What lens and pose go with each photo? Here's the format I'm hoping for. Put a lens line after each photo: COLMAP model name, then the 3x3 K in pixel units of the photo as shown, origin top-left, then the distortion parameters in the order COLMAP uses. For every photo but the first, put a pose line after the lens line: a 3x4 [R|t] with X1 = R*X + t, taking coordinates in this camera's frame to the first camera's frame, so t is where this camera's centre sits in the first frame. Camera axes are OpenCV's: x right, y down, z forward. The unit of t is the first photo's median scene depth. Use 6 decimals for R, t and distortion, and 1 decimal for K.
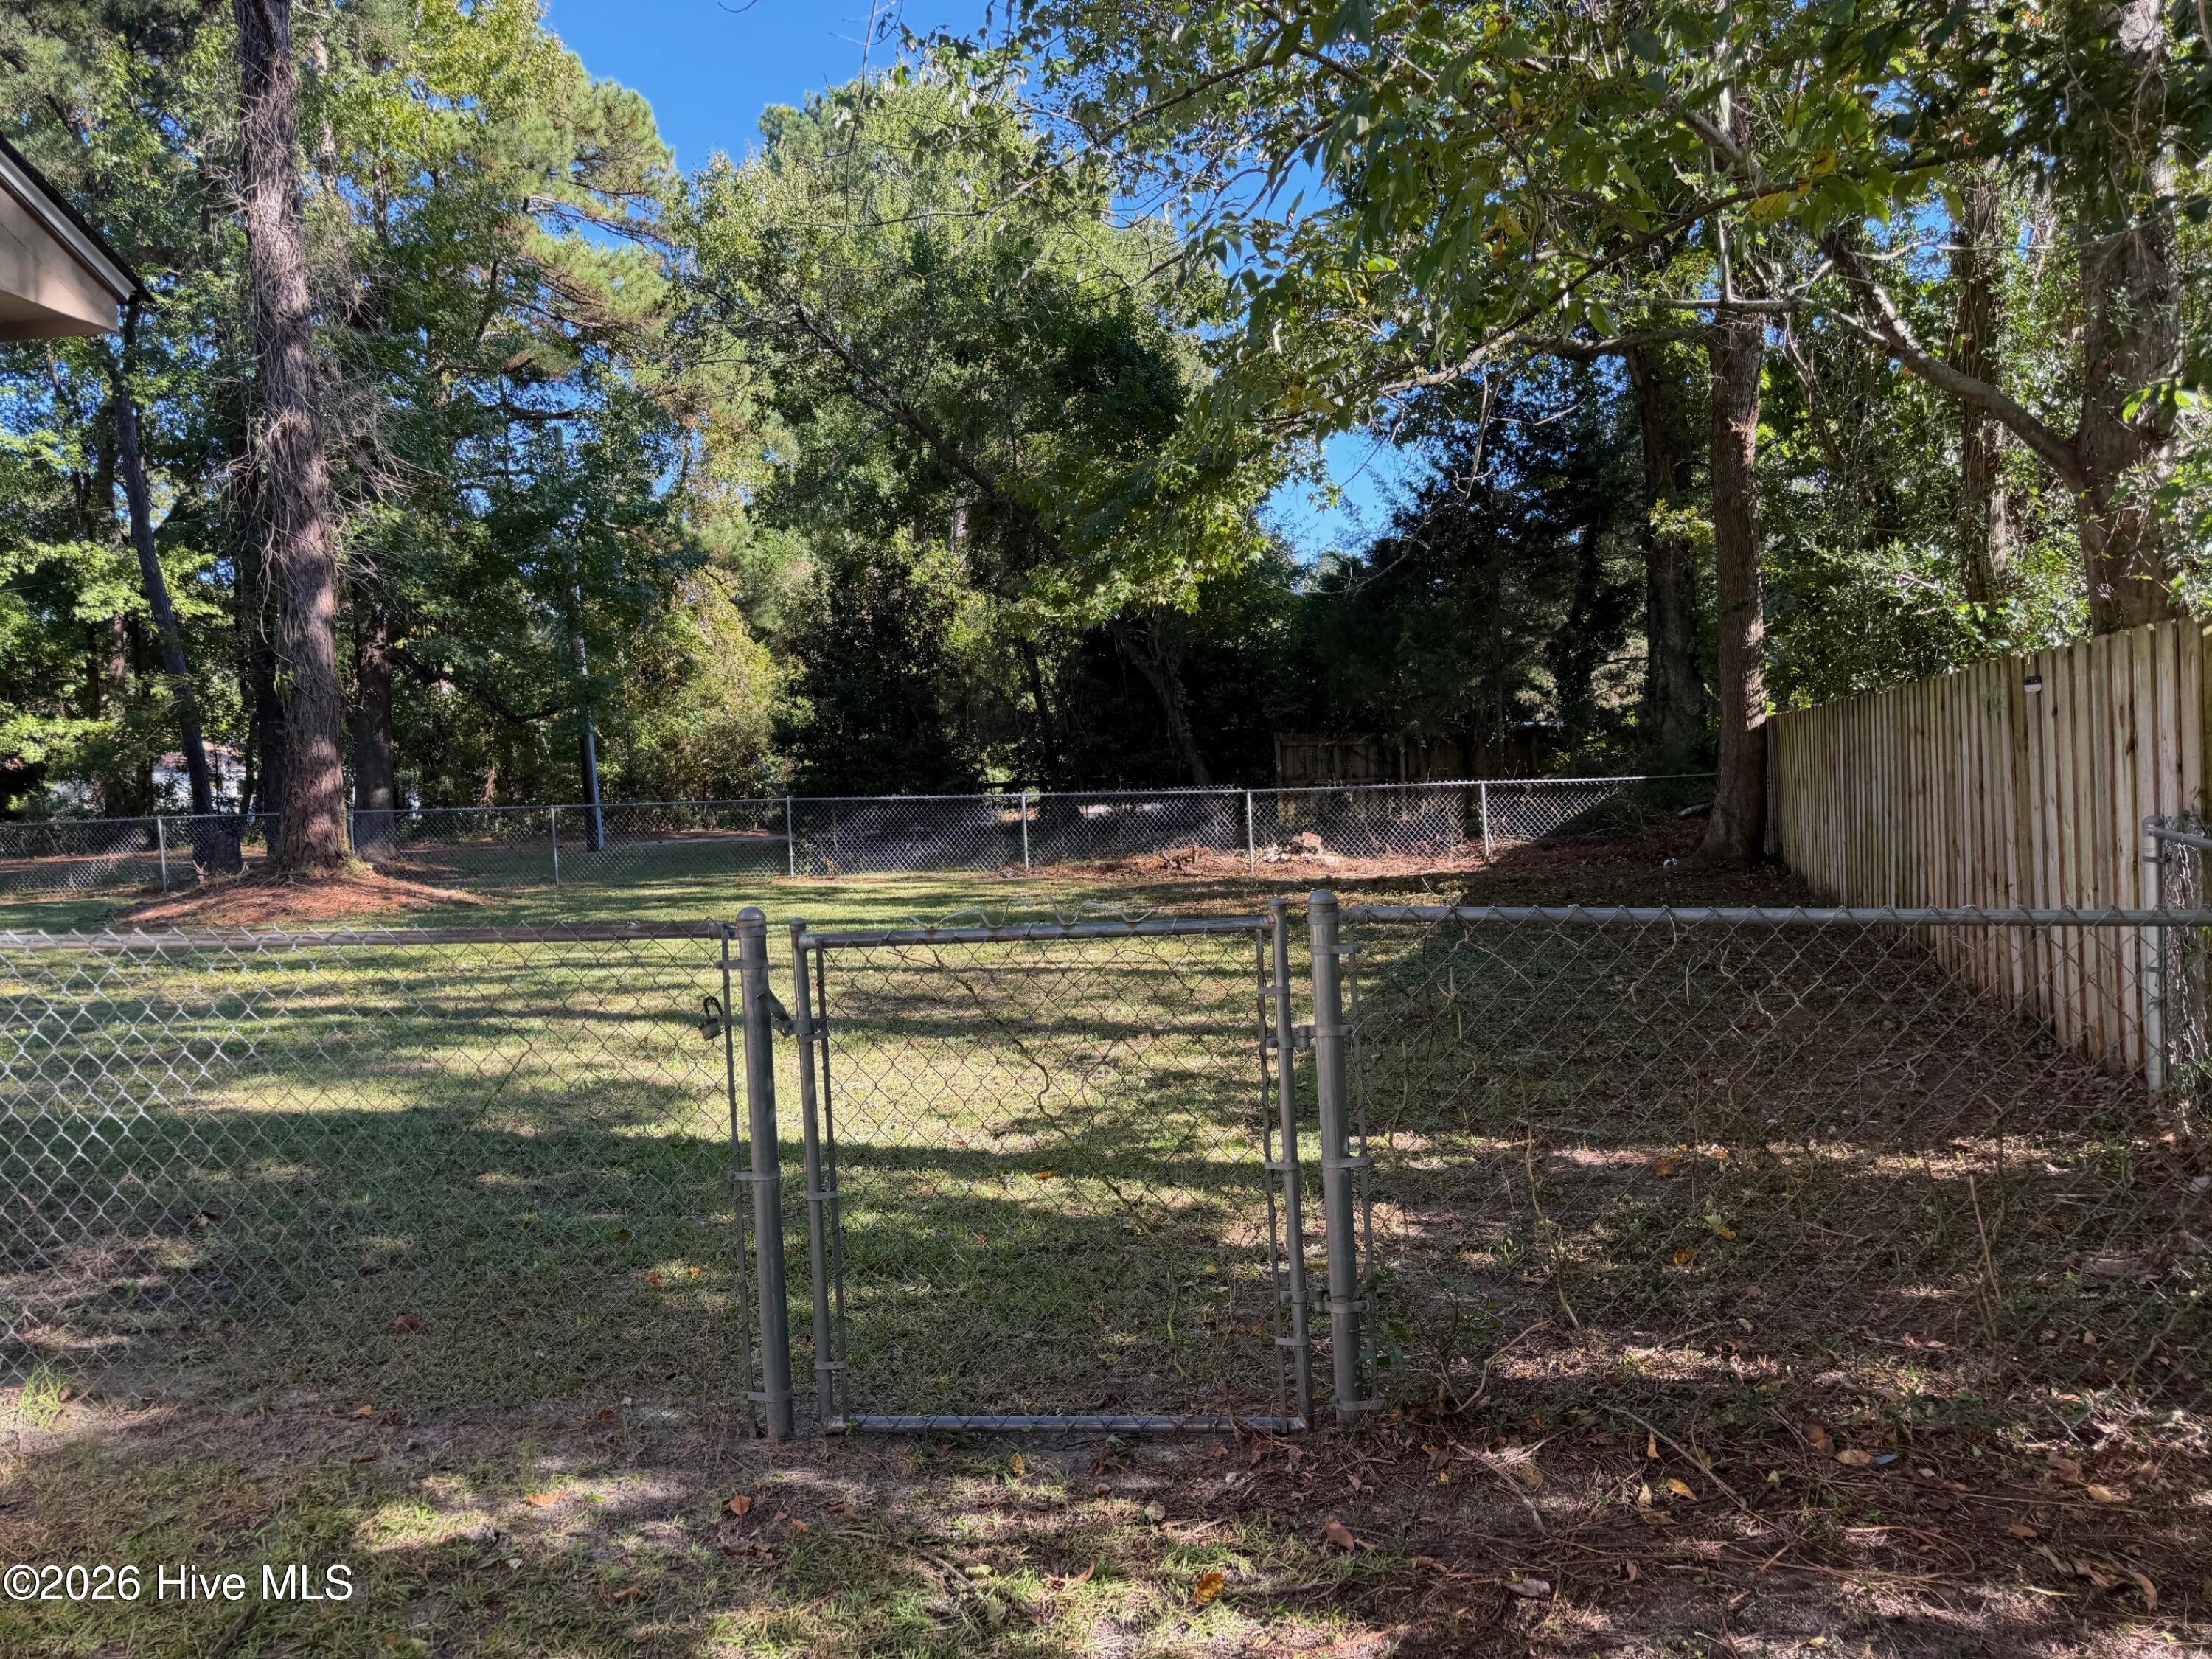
lens RADIAL K [[1569.7, 0, 1106.0], [0, 1569.7, 829.5], [0, 0, 1]] dist [-0.013049, 0.002650]
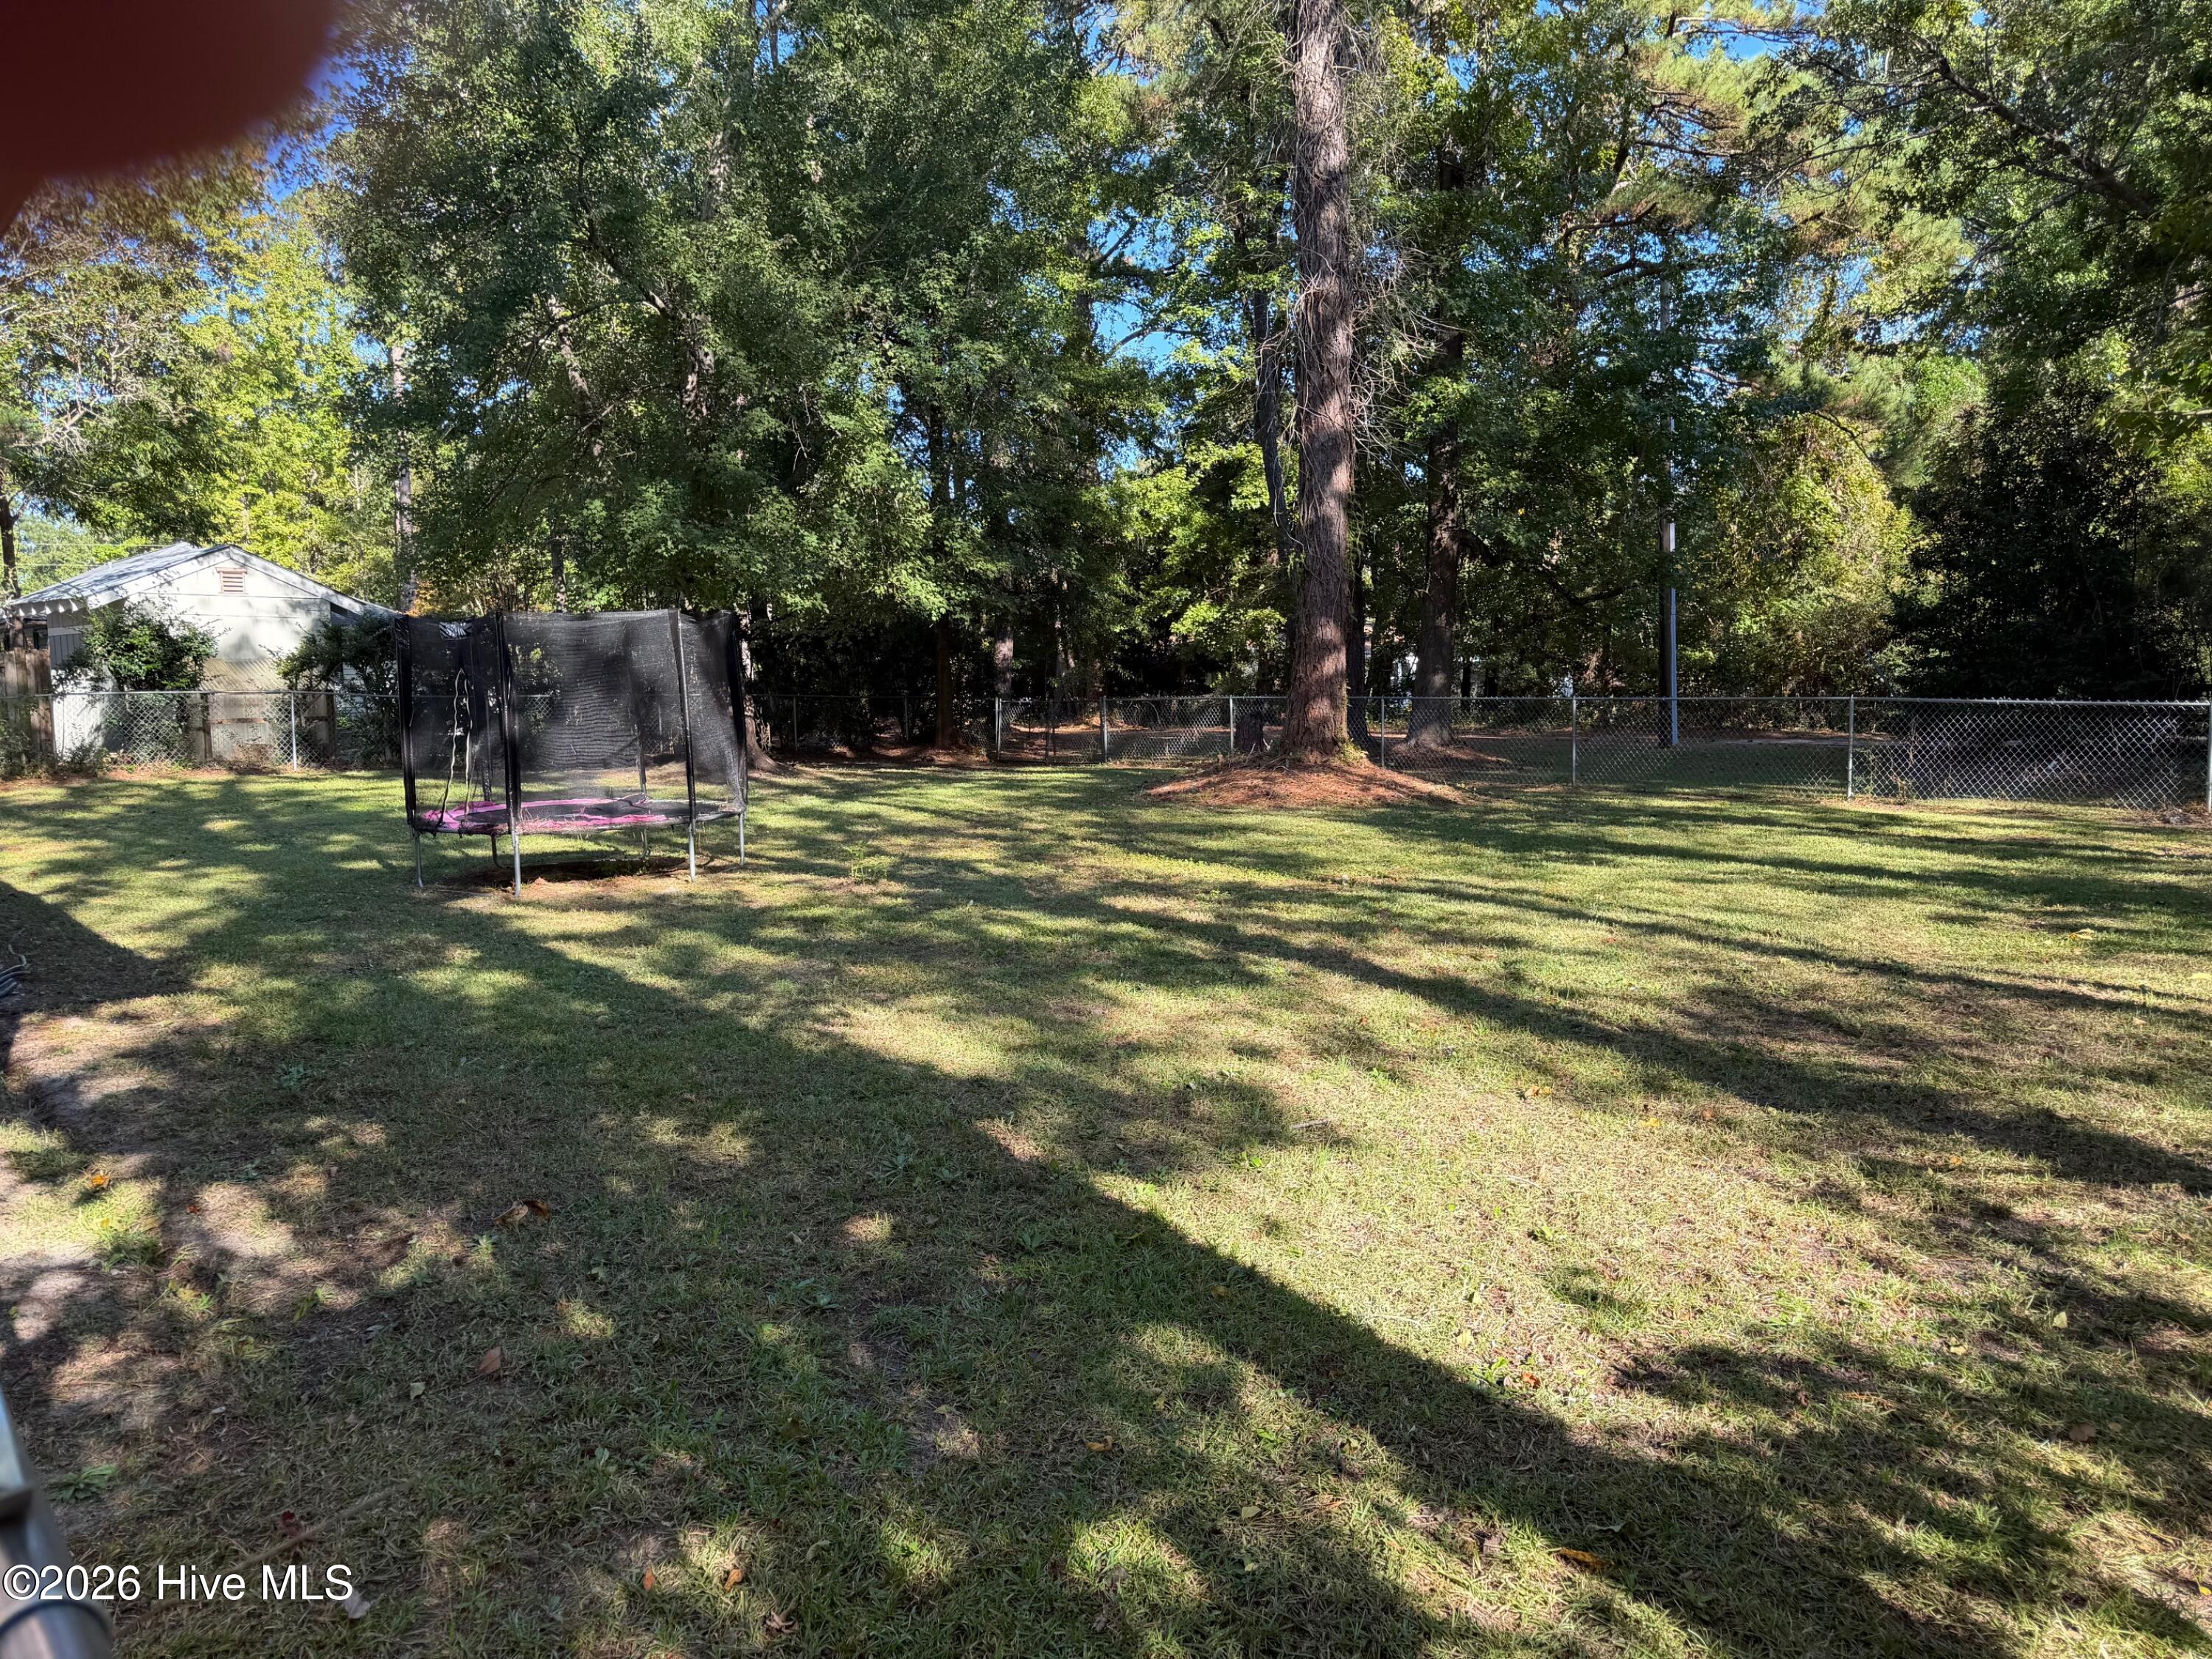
lens RADIAL K [[1536.2, 0, 1106.0], [0, 1536.2, 829.5], [0, 0, 1]] dist [0.075317, -0.112983]
pose [[0.744960, 0.090091, -0.660997, 0.042678], [-0.042464, 0.995234, 0.087789, -0.006860], [0.665756, -0.037331, 0.745235, 0.180825]]
